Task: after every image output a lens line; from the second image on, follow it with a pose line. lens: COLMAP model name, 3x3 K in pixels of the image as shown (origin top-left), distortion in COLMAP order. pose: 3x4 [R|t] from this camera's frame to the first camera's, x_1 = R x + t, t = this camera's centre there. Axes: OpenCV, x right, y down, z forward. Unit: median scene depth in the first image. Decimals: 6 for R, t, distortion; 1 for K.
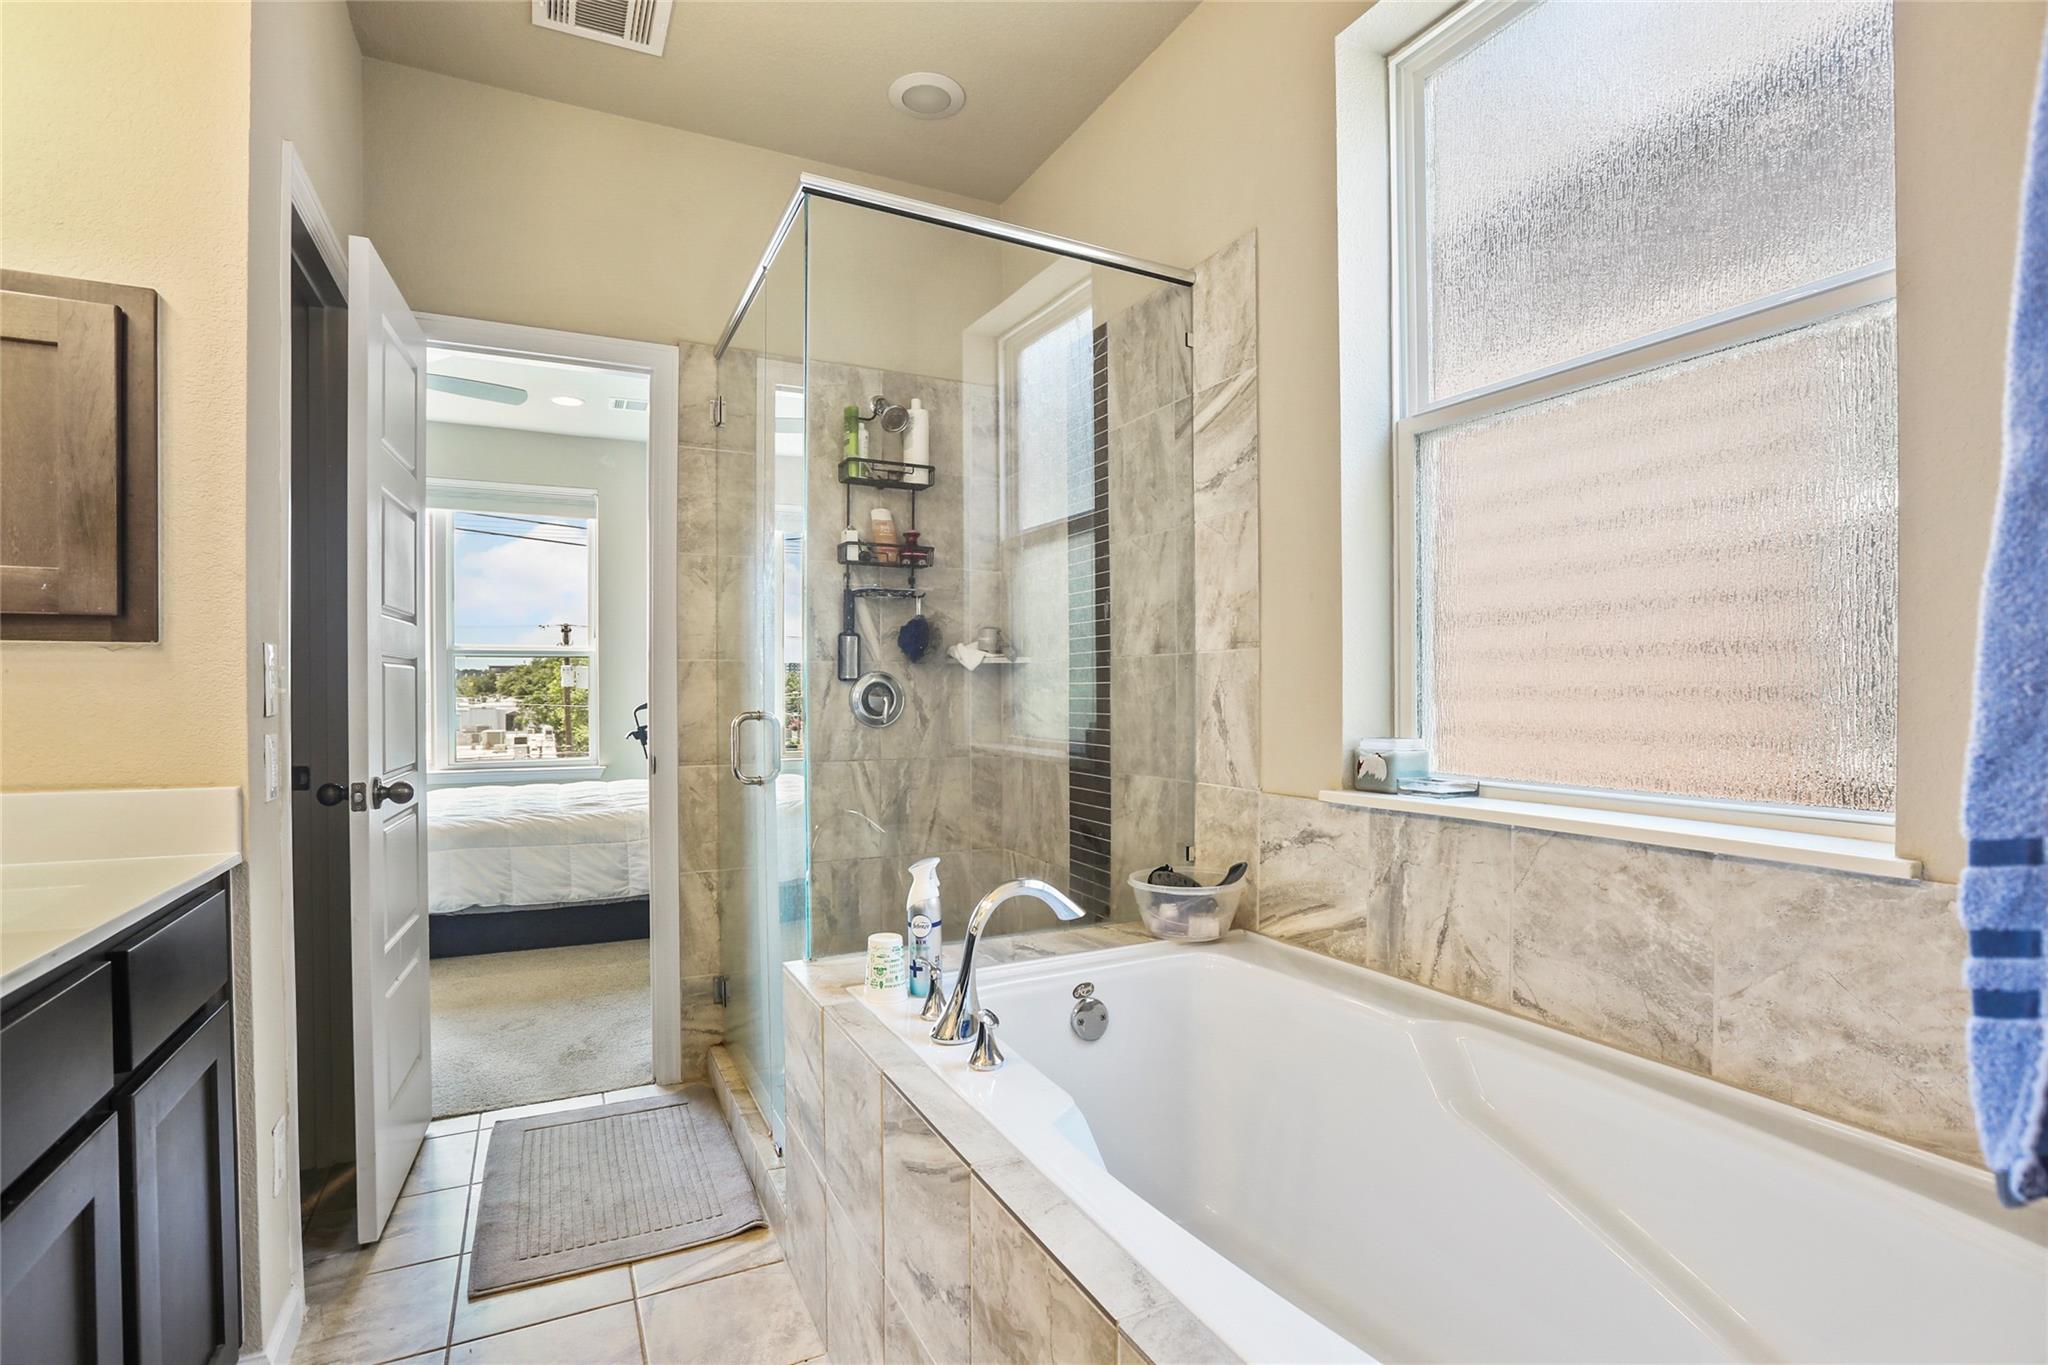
lens RADIAL K [[960.4, 0, 1015.5], [0, 960.4, 685.1], [0, 0, 1]] dist [-0.001647, -0.000083]
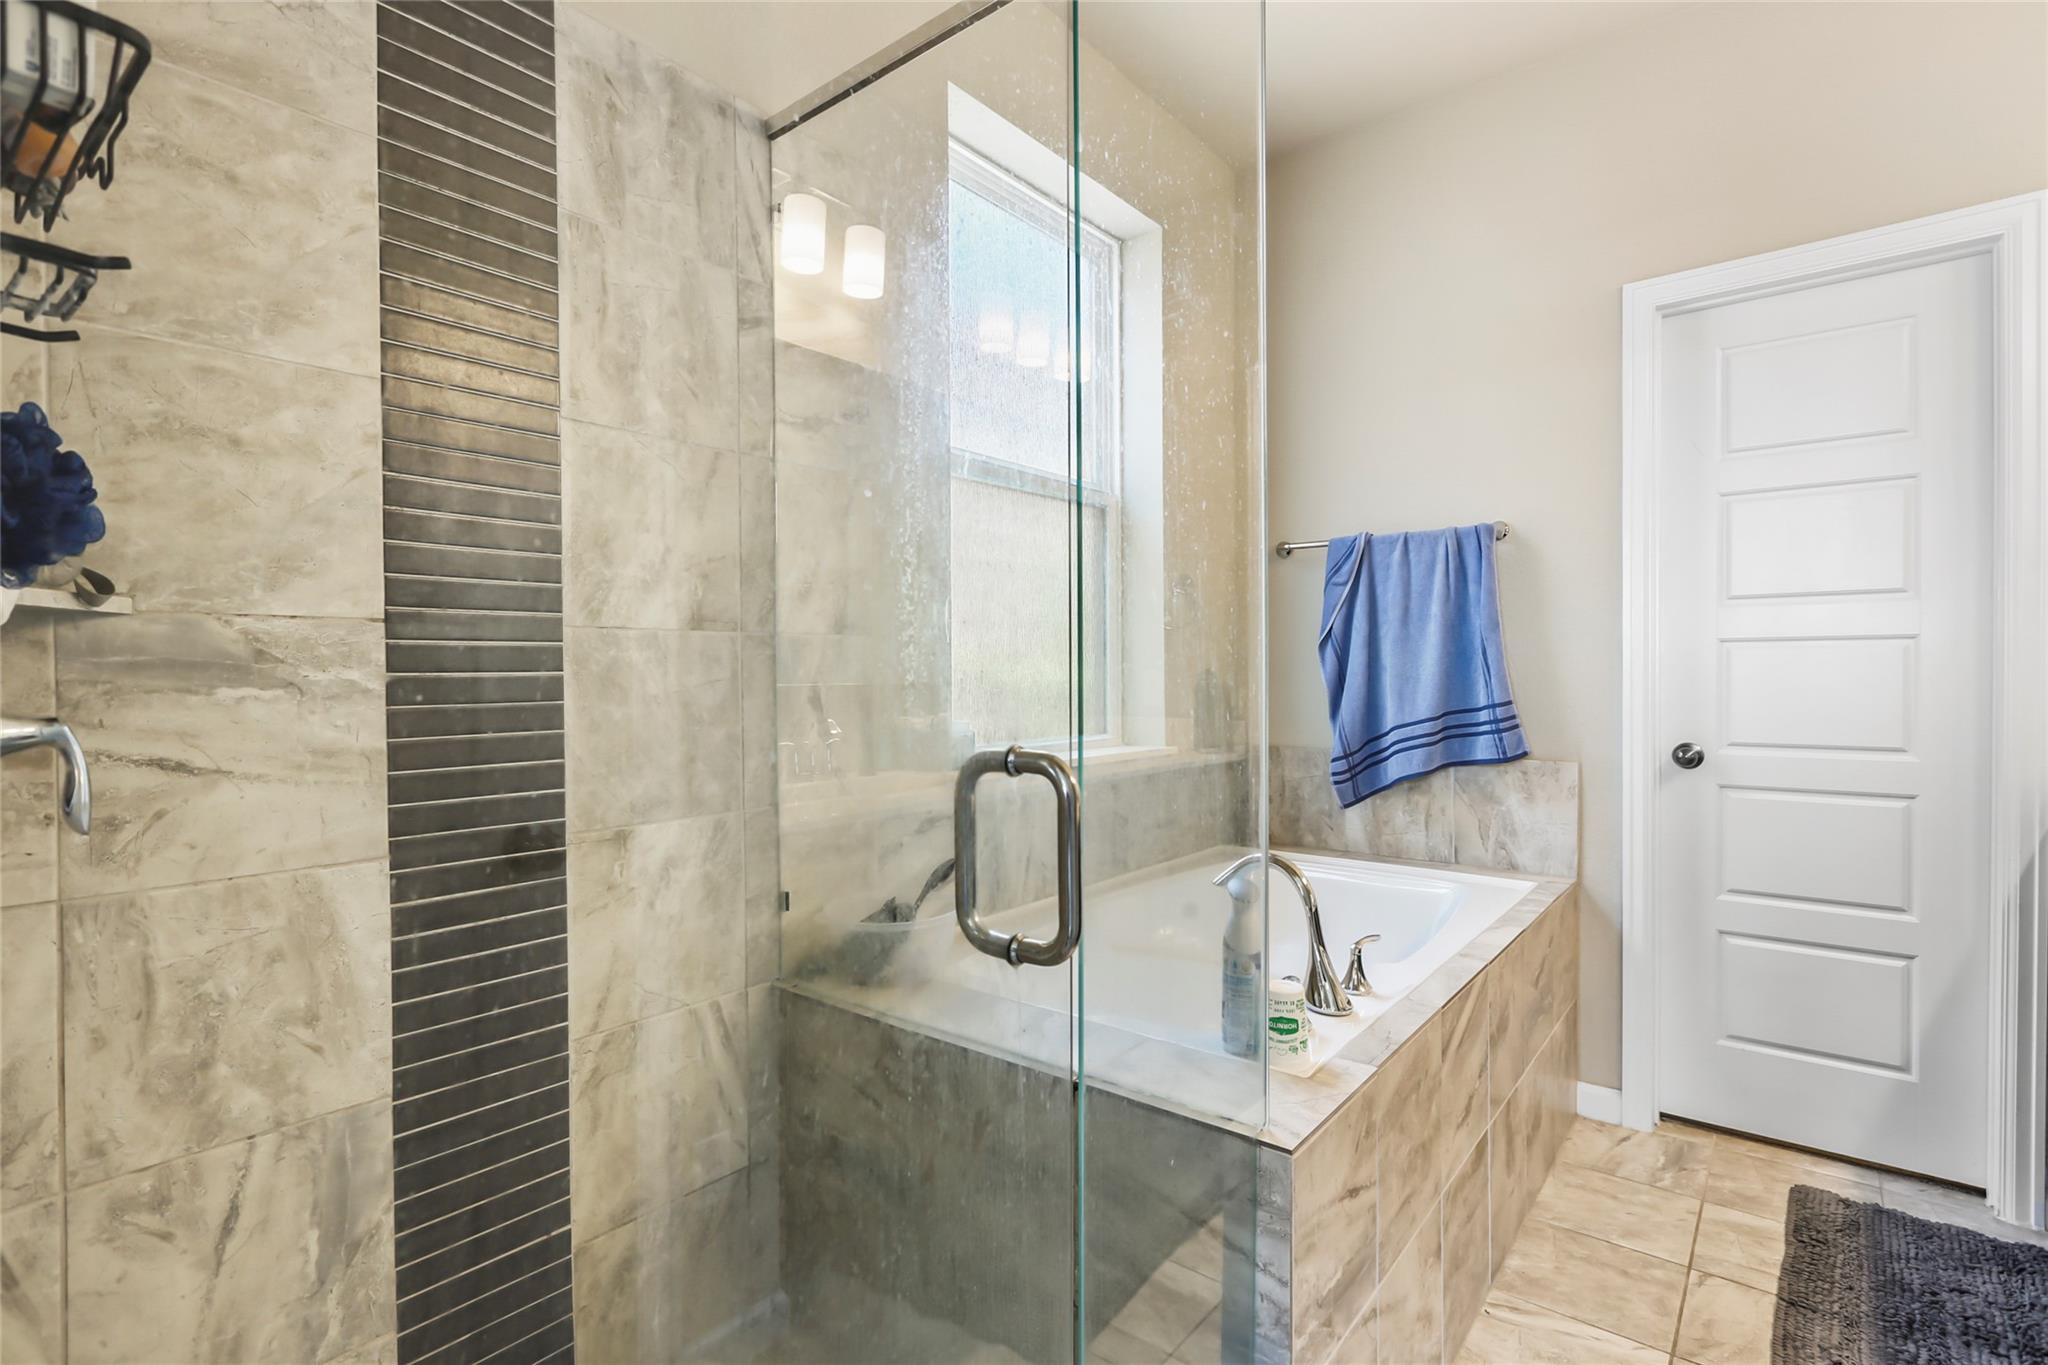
lens RADIAL K [[962.2, 0, 1017.7], [0, 962.2, 689.4], [0, 0, 1]] dist [0.004232, 0.000215]
pose [[-0.410383, -0.003555, 0.911907, -0.552092], [0.005601, 0.999964, 0.006419, 0.005242], [-0.911896, 0.007742, -0.410348, 1.086247]]
